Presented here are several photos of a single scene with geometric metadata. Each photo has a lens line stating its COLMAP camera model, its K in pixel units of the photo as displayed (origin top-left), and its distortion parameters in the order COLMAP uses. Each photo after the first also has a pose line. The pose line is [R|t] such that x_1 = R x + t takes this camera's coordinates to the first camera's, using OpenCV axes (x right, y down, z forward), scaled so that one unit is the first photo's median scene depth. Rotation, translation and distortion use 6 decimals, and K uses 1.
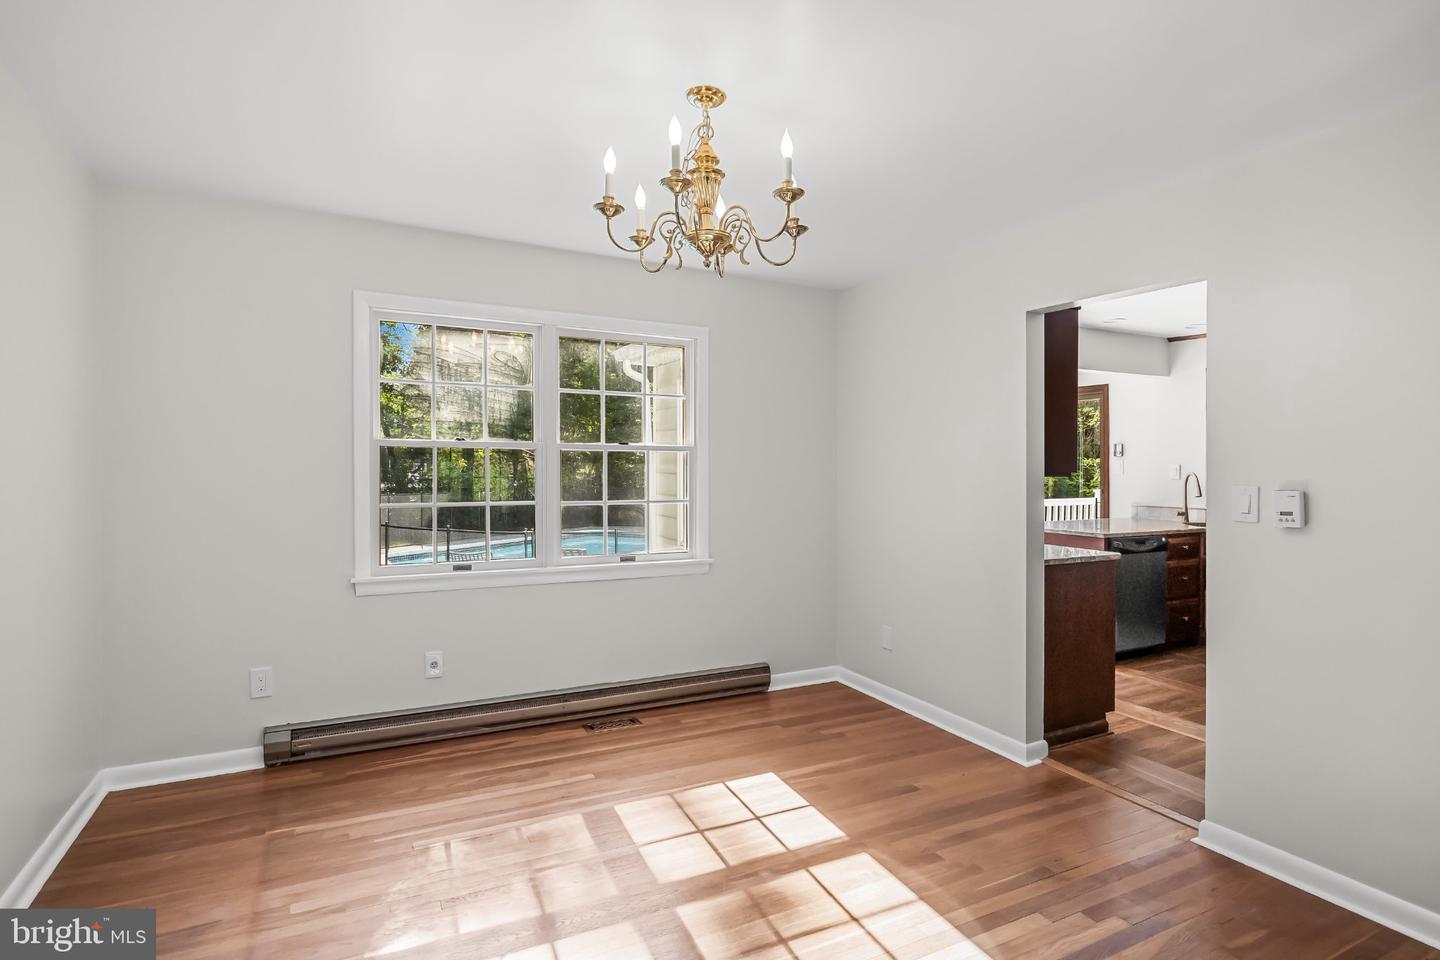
lens RADIAL K [[739.2, 0, 719.9], [0, 739.2, 466.0], [0, 0, 1]] dist [-0.003096, -0.000232]
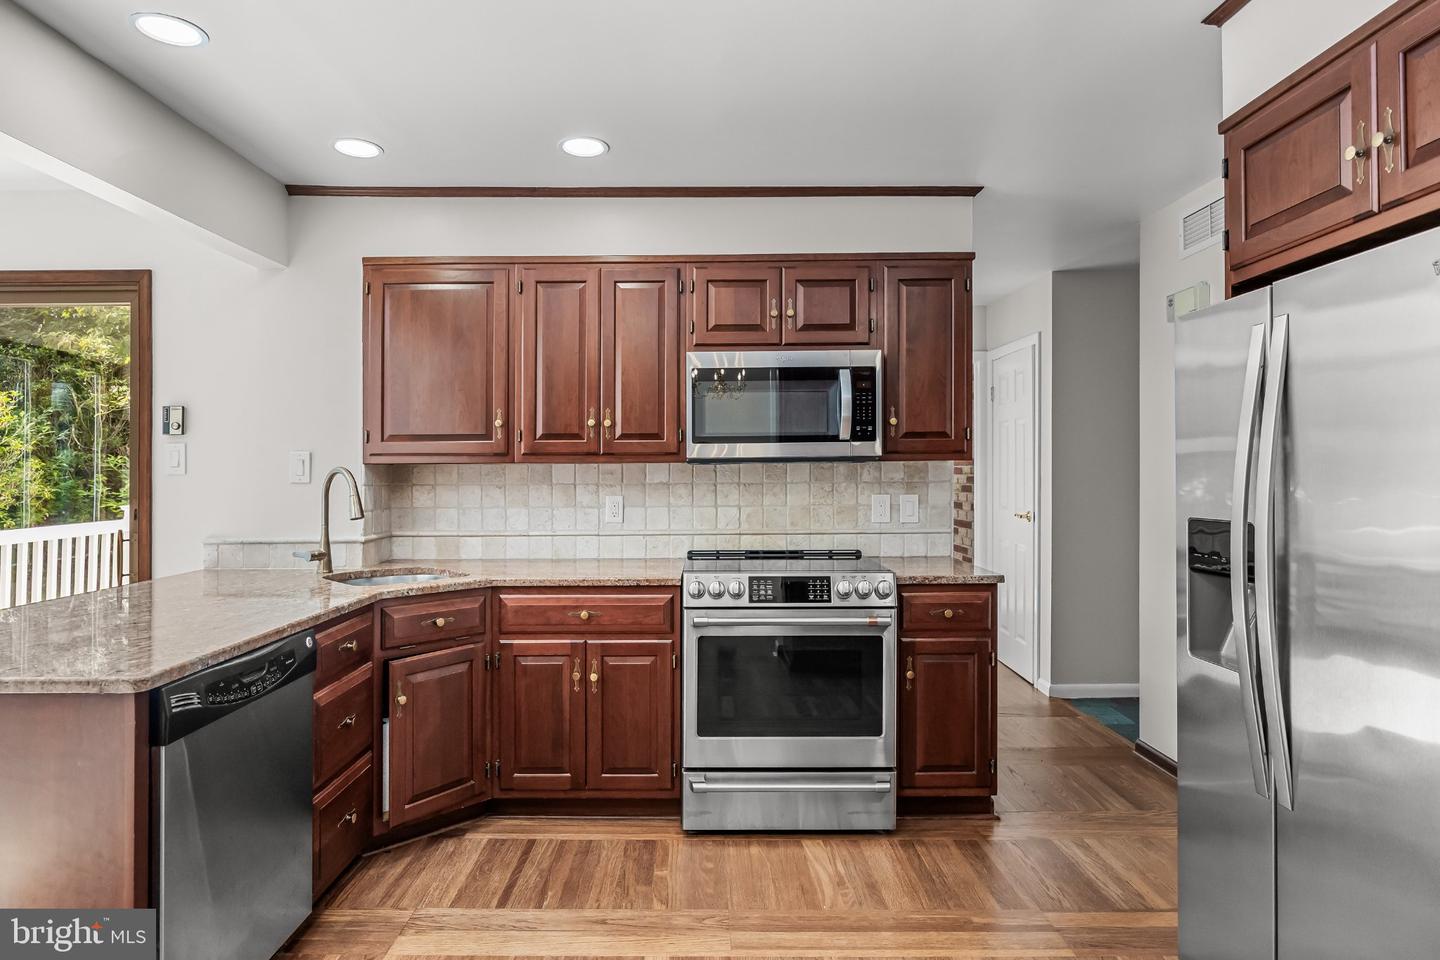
lens RADIAL K [[815.6, 0, 712.8], [0, 815.6, 449.1], [0, 0, 1]] dist [-0.017709, -0.000863]
pose [[0.459660, 0.017971, 0.887913, 0.272579], [0.006505, 0.999700, -0.023601, 0.010943], [-0.888071, 0.016625, 0.459405, 0.519862]]
